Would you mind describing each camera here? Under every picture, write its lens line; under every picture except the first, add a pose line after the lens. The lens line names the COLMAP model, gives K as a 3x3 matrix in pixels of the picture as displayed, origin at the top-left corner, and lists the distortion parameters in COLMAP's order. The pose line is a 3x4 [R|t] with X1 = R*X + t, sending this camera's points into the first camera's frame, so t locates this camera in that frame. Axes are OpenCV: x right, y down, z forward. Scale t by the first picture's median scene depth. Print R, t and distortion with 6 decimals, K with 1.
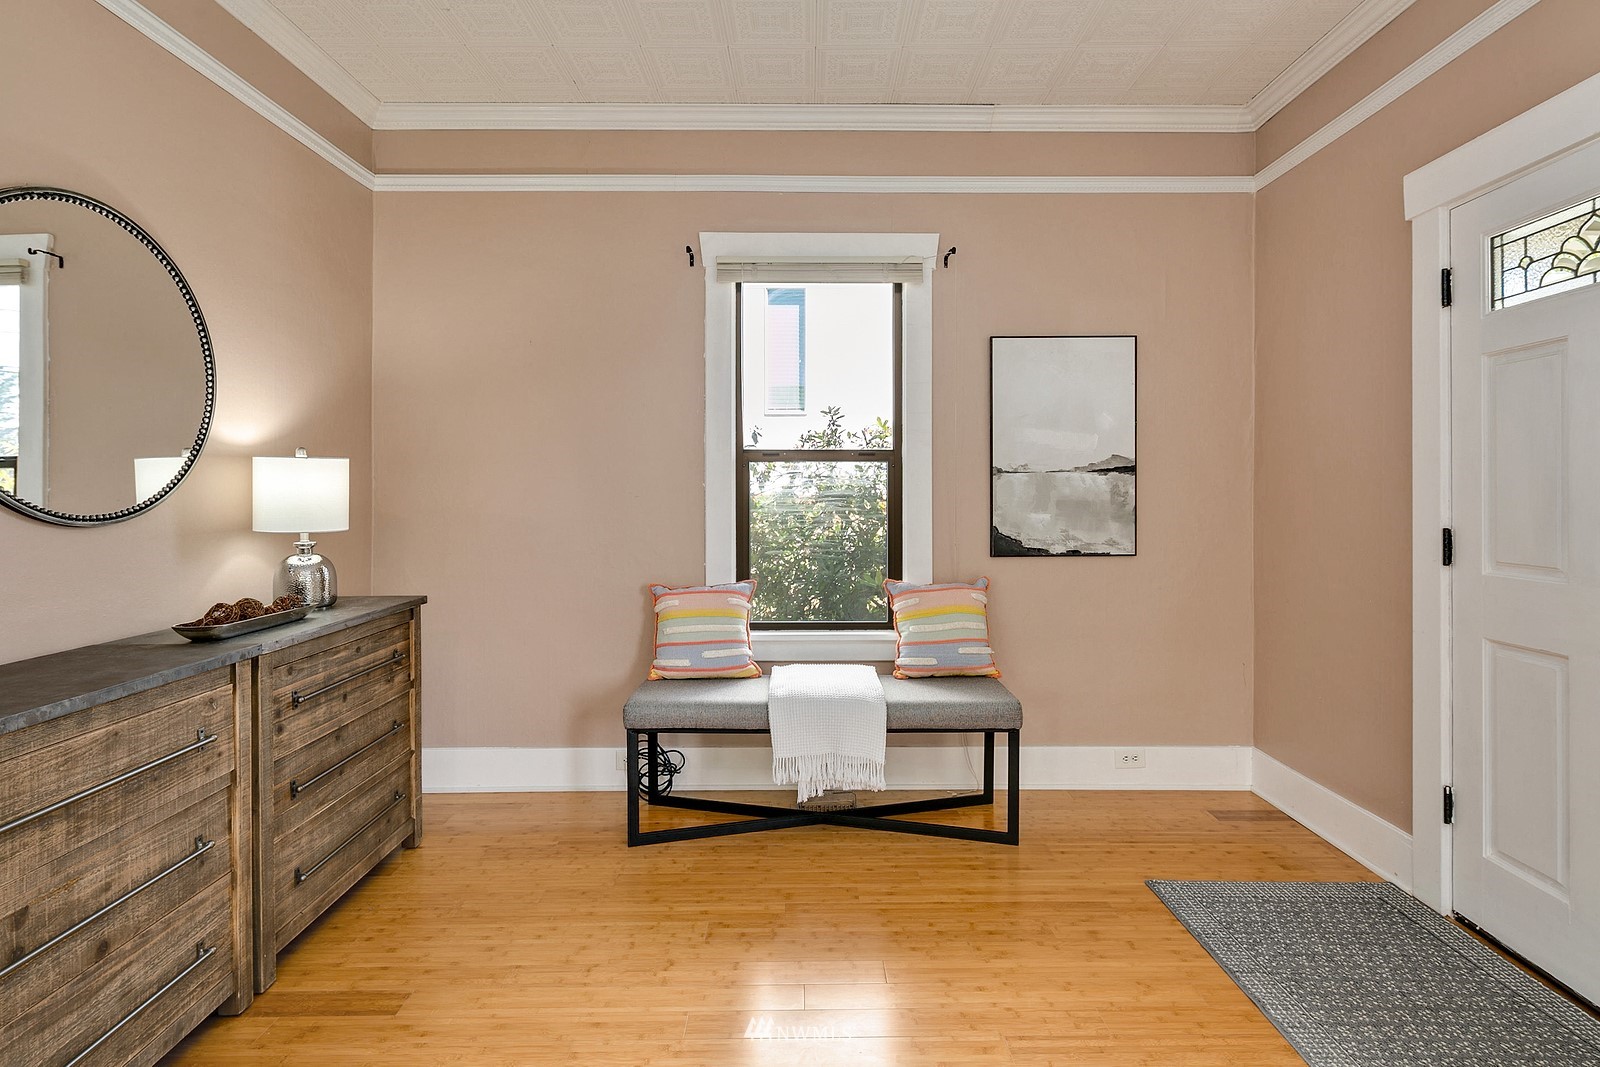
lens RADIAL K [[781.3, 0, 806.3], [0, 781.3, 492.2], [0, 0, 1]] dist [-0.001289, -0.000706]
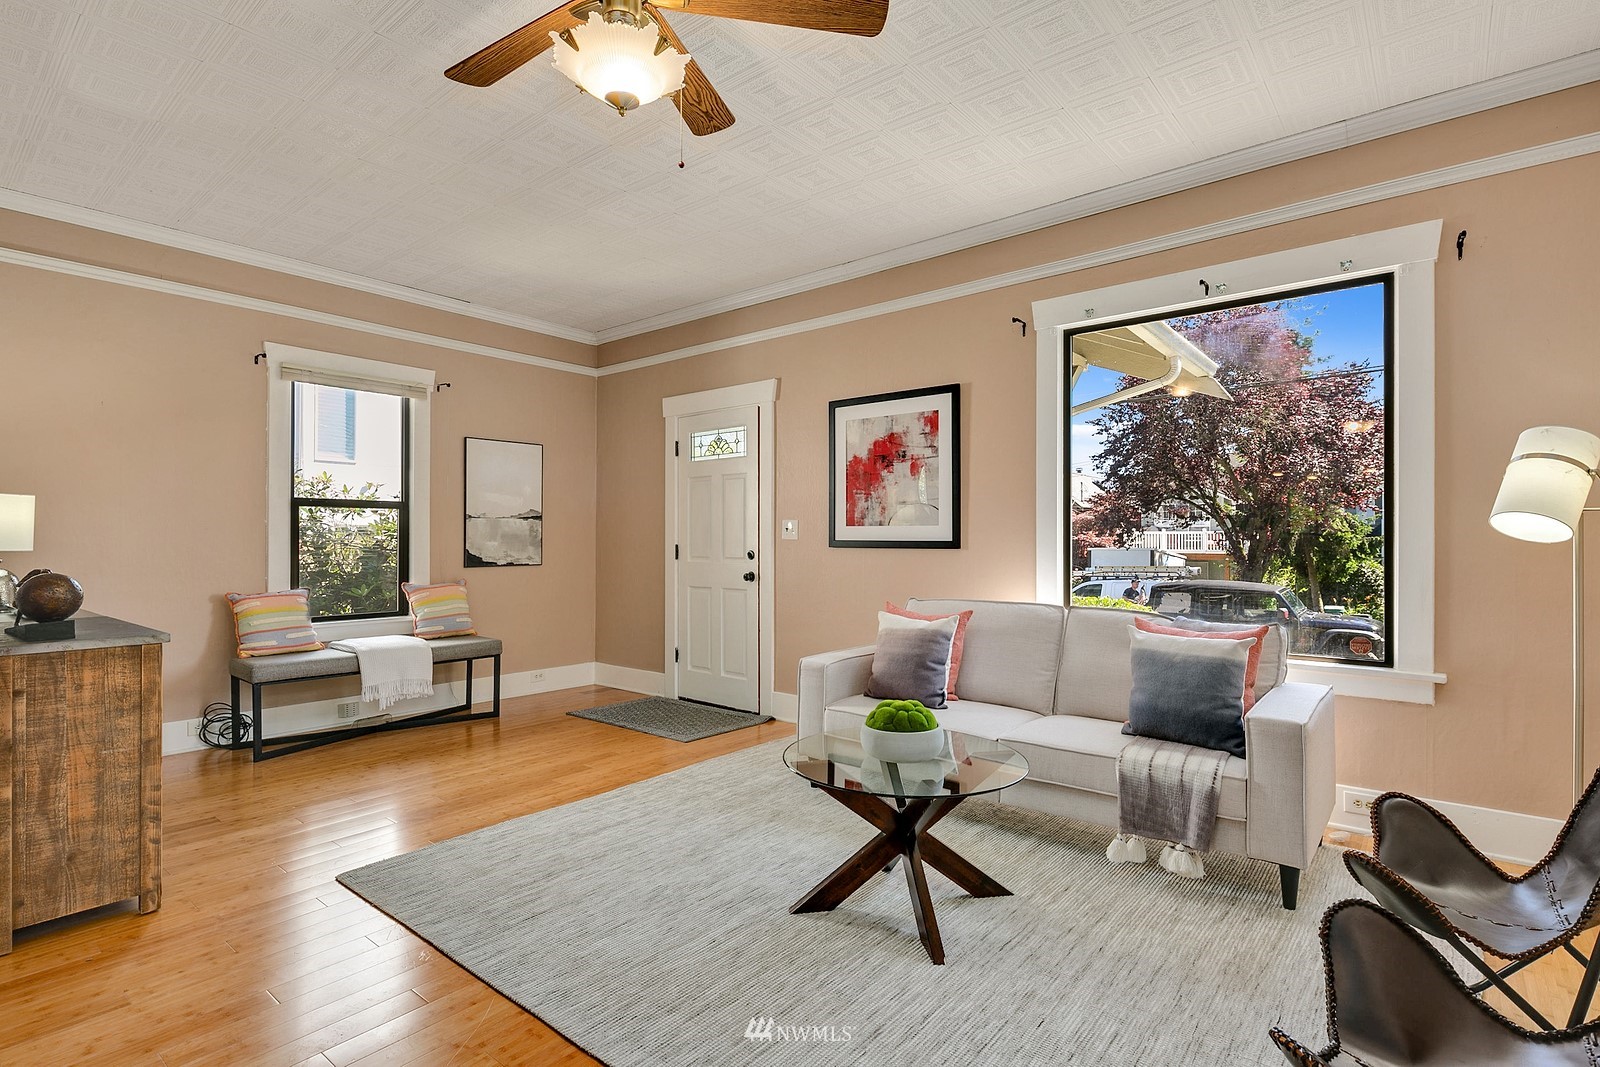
lens RADIAL K [[781.5, 0, 800.0], [0, 781.5, 533.5], [0, 0, 1]] dist [0.001836, -0.000109]
pose [[0.639192, 0.007718, 0.769008, -0.601716], [0.000137, 0.999948, -0.010150, 0.026715], [-0.769047, 0.006593, 0.639158, -0.638524]]
